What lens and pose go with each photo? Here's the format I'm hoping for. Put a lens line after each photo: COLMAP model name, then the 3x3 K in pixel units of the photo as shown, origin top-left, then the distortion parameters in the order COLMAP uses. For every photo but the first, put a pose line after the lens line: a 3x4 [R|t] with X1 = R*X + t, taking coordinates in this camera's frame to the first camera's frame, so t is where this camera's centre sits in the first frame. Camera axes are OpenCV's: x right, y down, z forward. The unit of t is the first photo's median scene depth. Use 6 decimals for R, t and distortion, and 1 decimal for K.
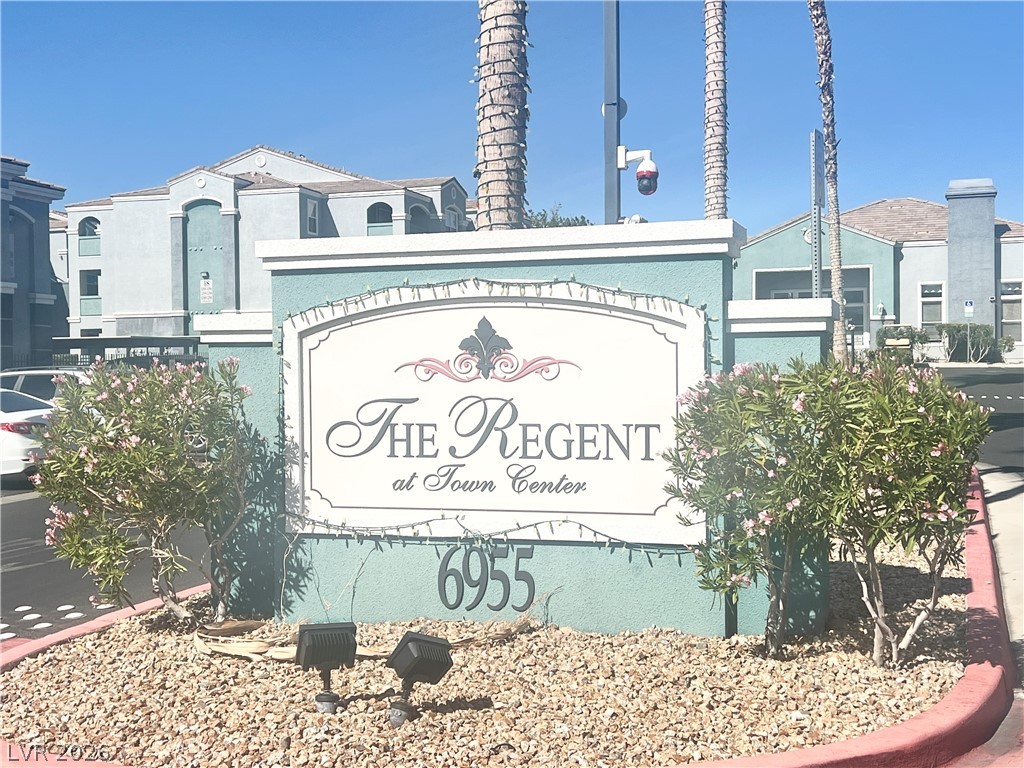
lens RADIAL K [[1328.6, 0, 512.0], [0, 1328.6, 384.0], [0, 0, 1]] dist [0.074725, -0.043407]
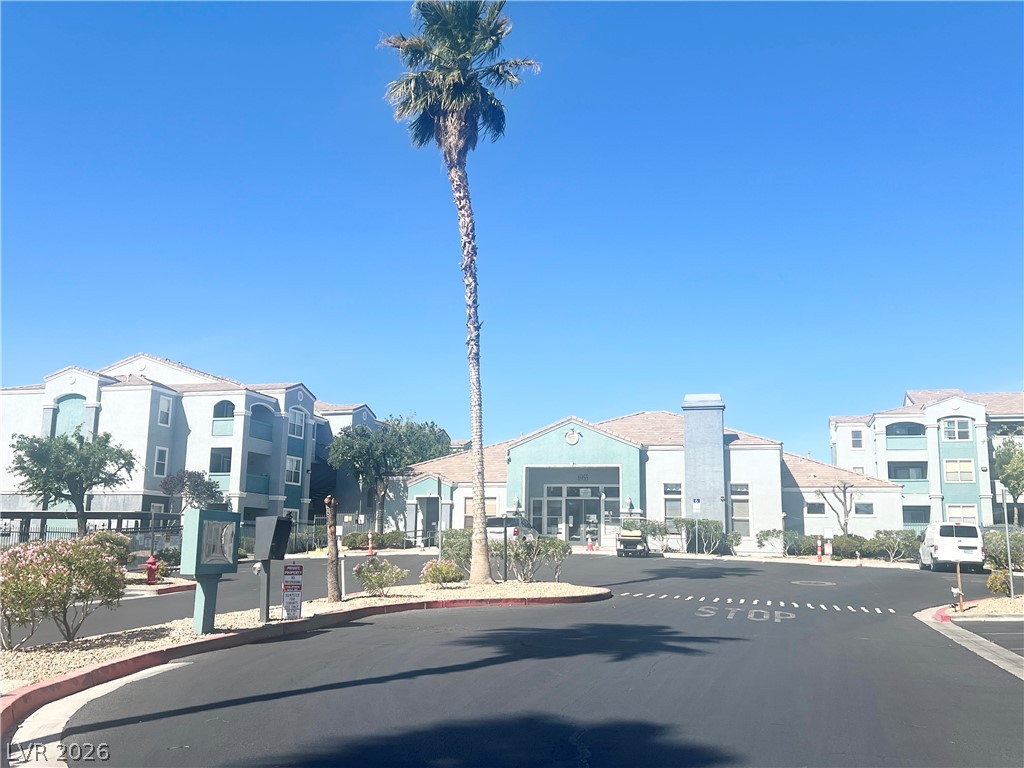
lens RADIAL K [[990.8, 0, 512.0], [0, 990.8, 384.0], [0, 0, 1]] dist [0.216116, -0.561861]
pose [[0.997034, 0.037126, 0.067420, 0.820689], [-0.024915, 0.984487, -0.173677, -0.043819], [-0.072822, 0.171482, 0.982492, 1.092090]]
